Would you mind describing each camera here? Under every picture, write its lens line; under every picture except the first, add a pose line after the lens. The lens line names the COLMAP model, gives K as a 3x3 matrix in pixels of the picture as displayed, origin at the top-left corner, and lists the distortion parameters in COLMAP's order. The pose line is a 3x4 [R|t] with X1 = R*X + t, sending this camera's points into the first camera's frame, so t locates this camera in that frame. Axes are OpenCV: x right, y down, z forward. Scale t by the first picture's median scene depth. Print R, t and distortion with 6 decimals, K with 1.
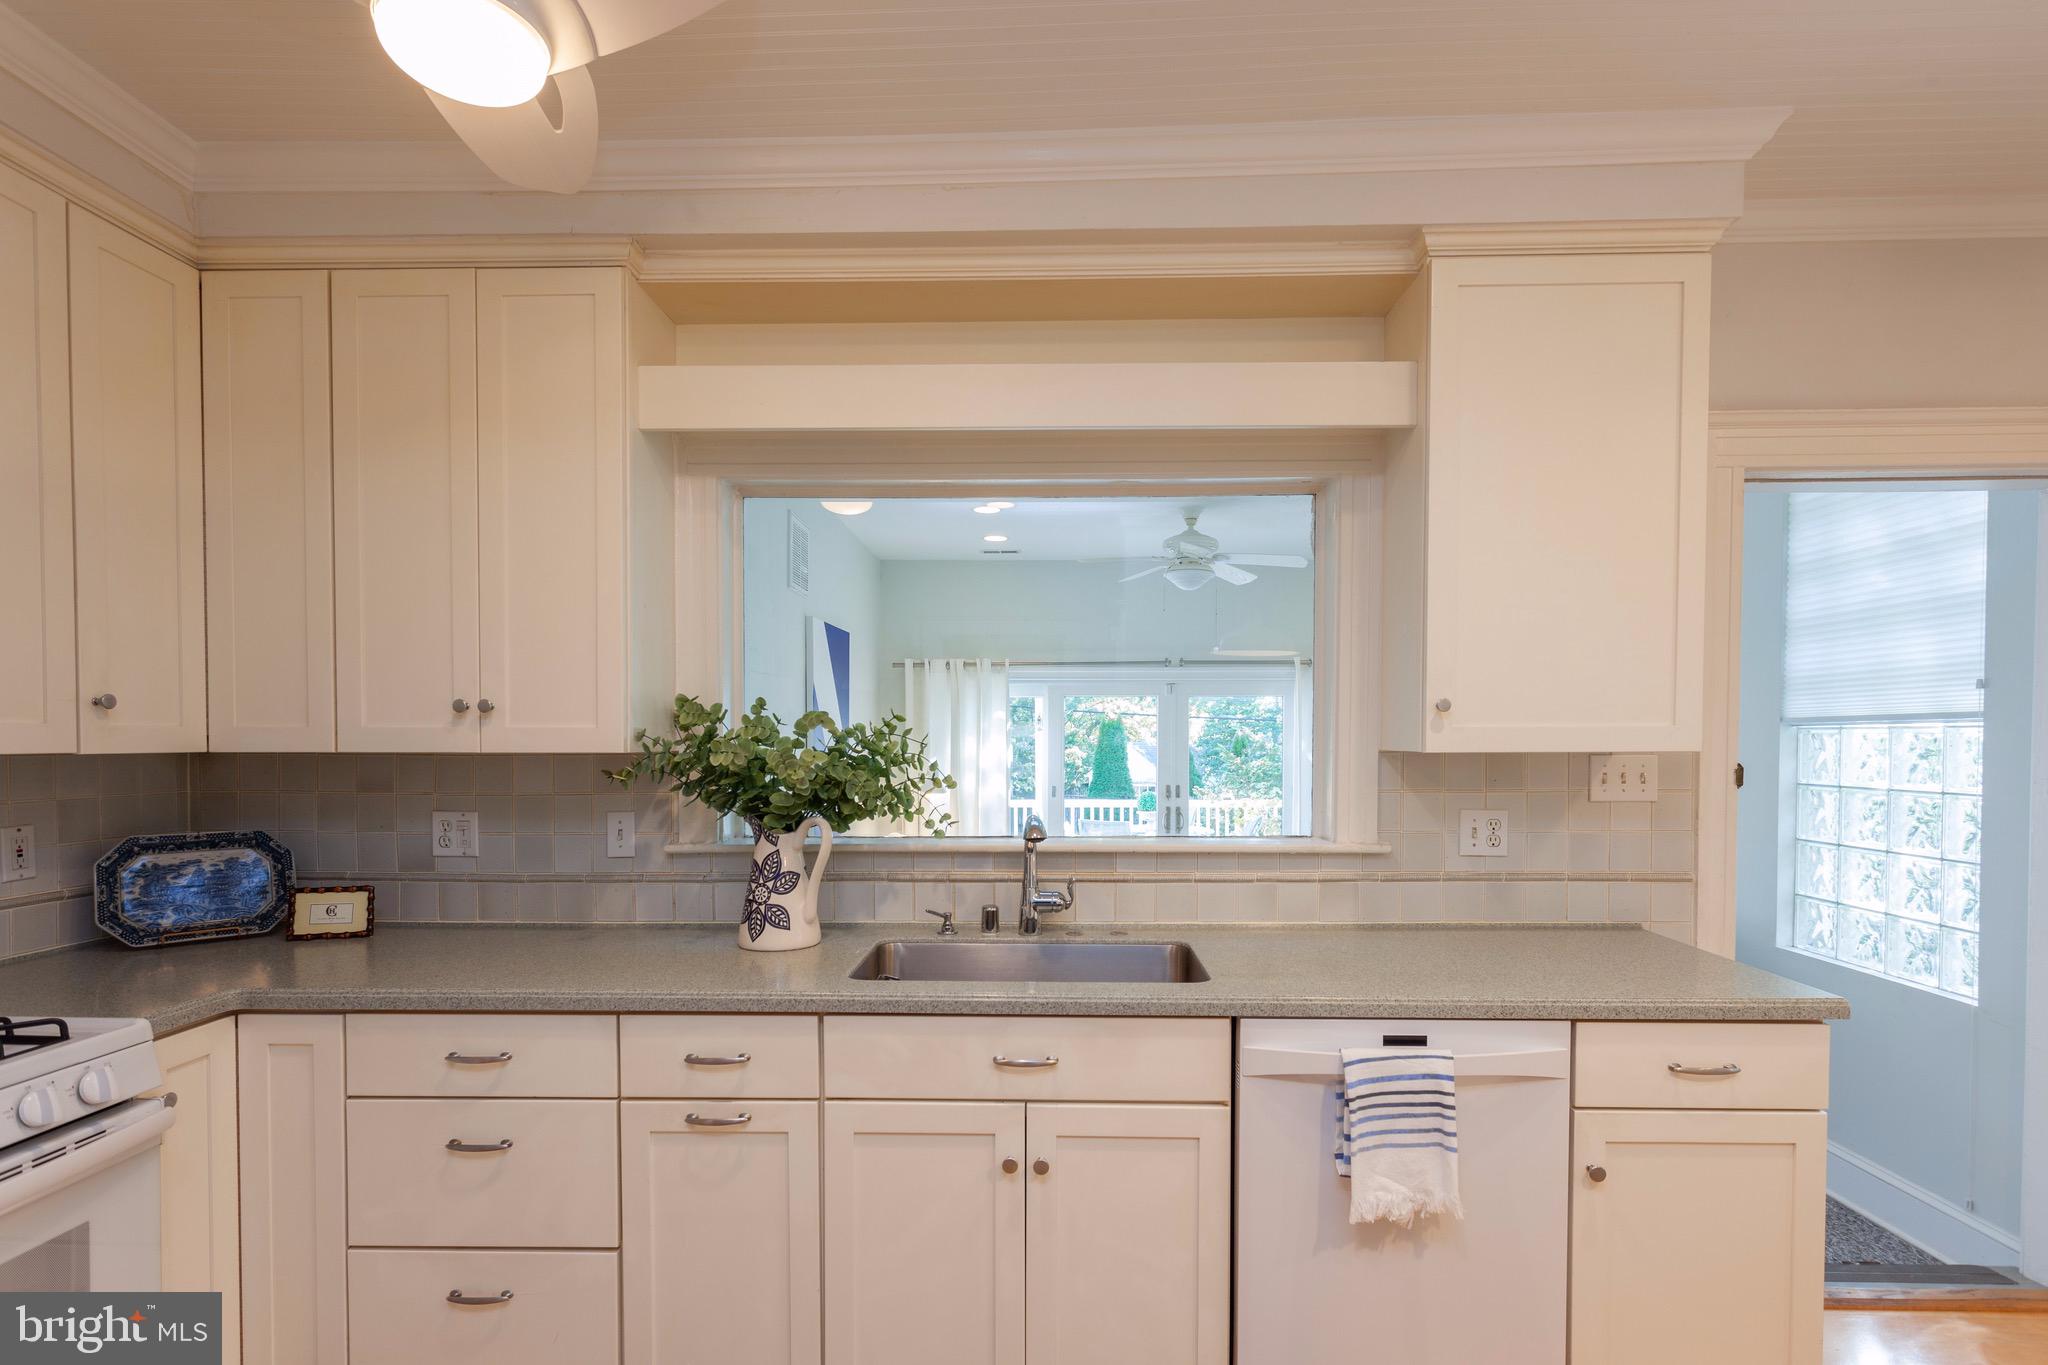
lens RADIAL K [[991.6, 0, 1021.8], [0, 991.6, 677.1], [0, 0, 1]] dist [0.013611, 0.000575]
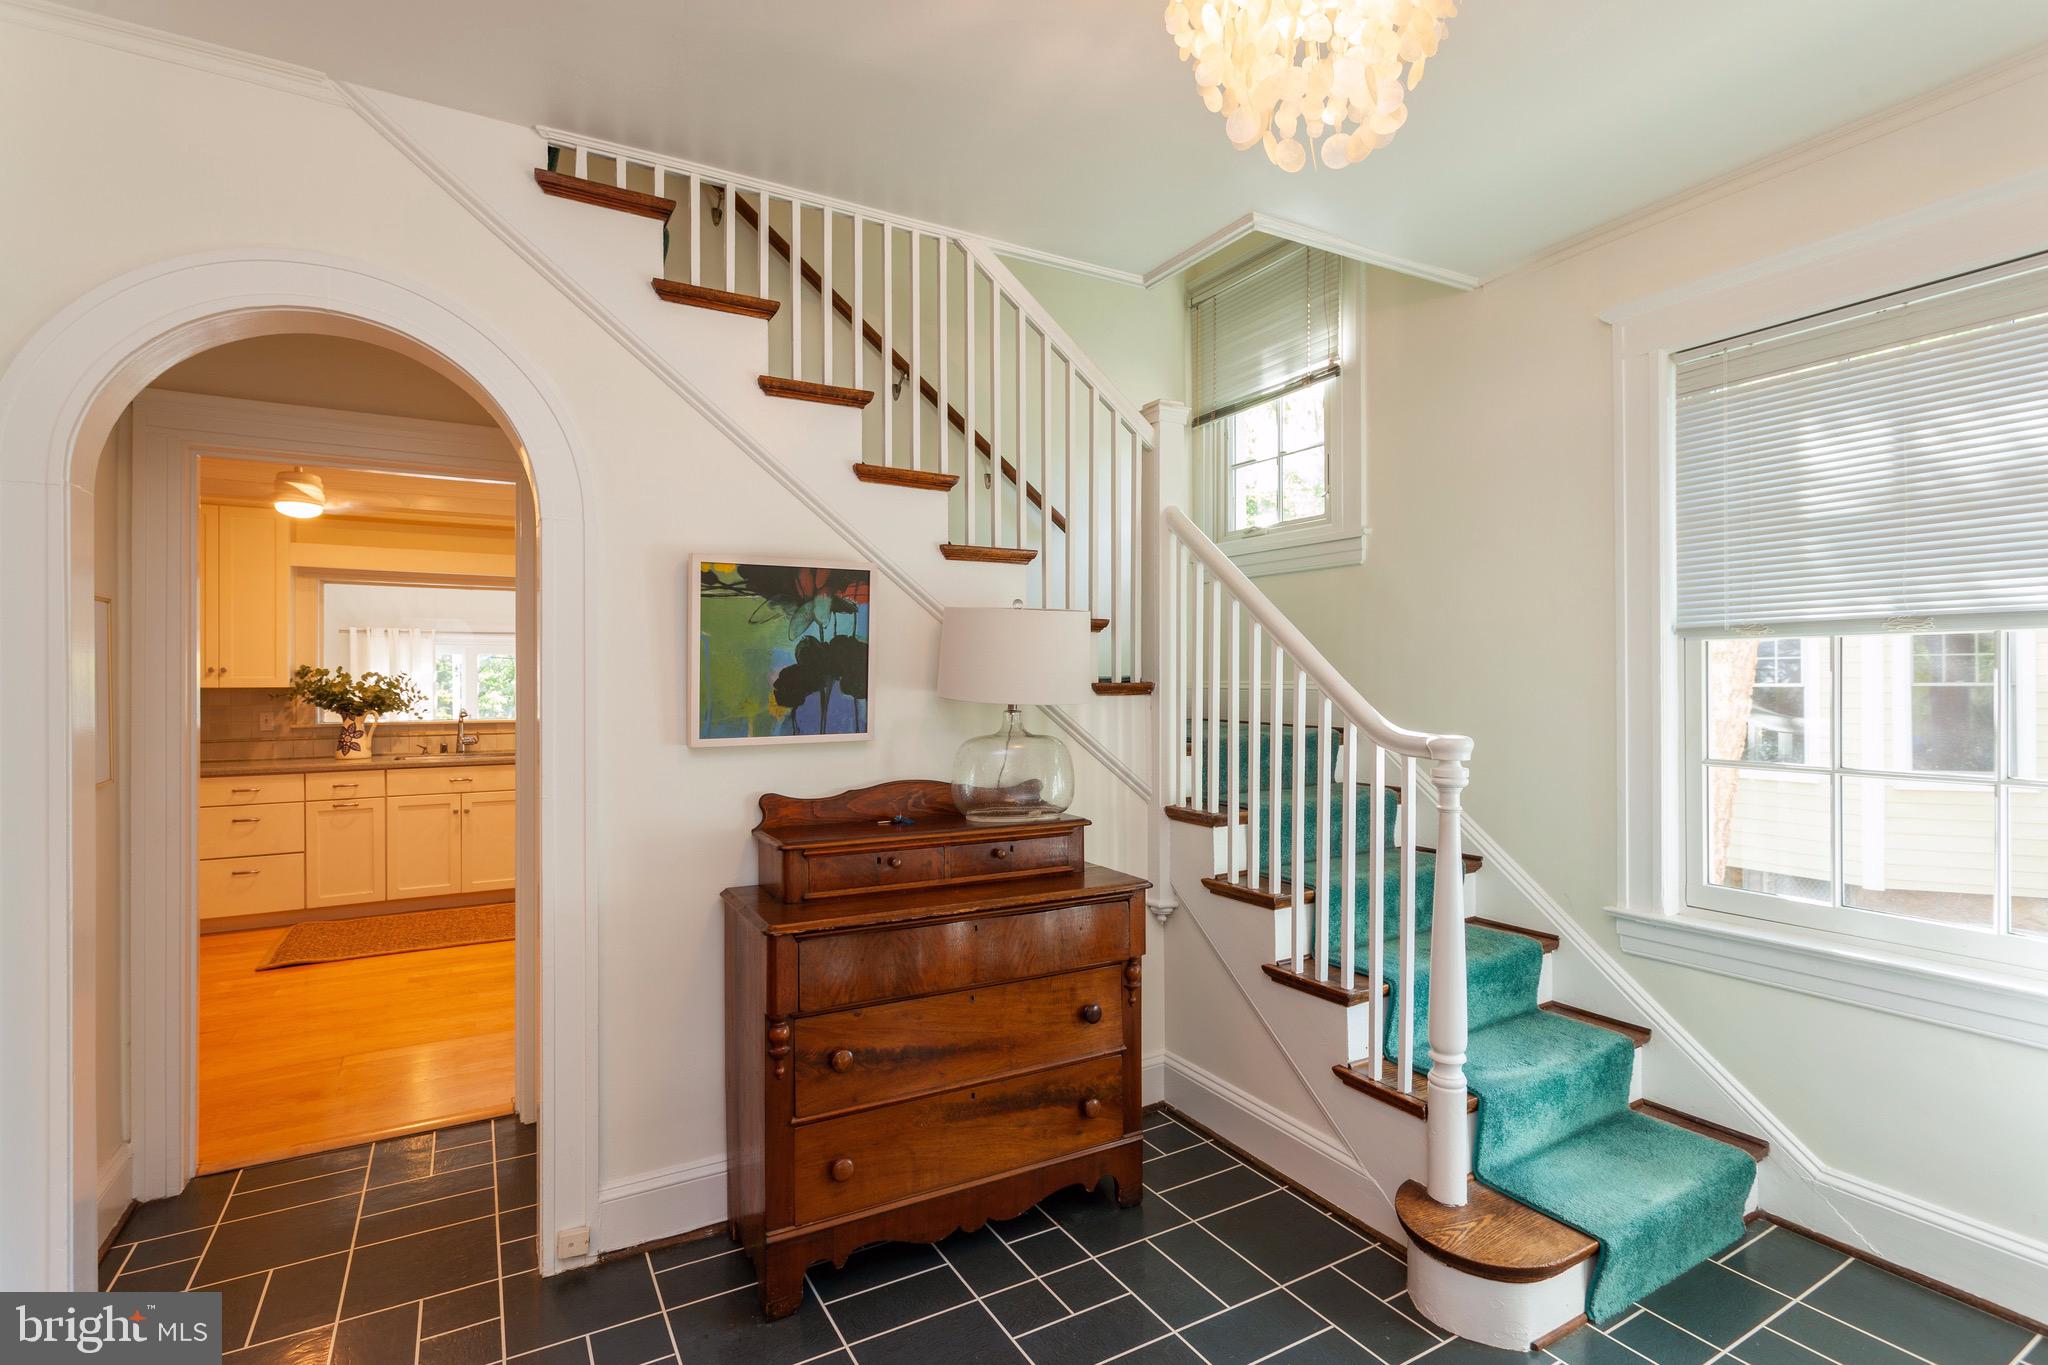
lens RADIAL K [[968.6, 0, 1024.2], [0, 968.6, 680.1], [0, 0, 1]] dist [0.003290, 0.000735]
pose [[0.850239, -0.004083, 0.526380, -0.082300], [-0.028152, 0.998186, 0.053215, -0.134621], [-0.525643, -0.060064, 0.848582, -2.189899]]
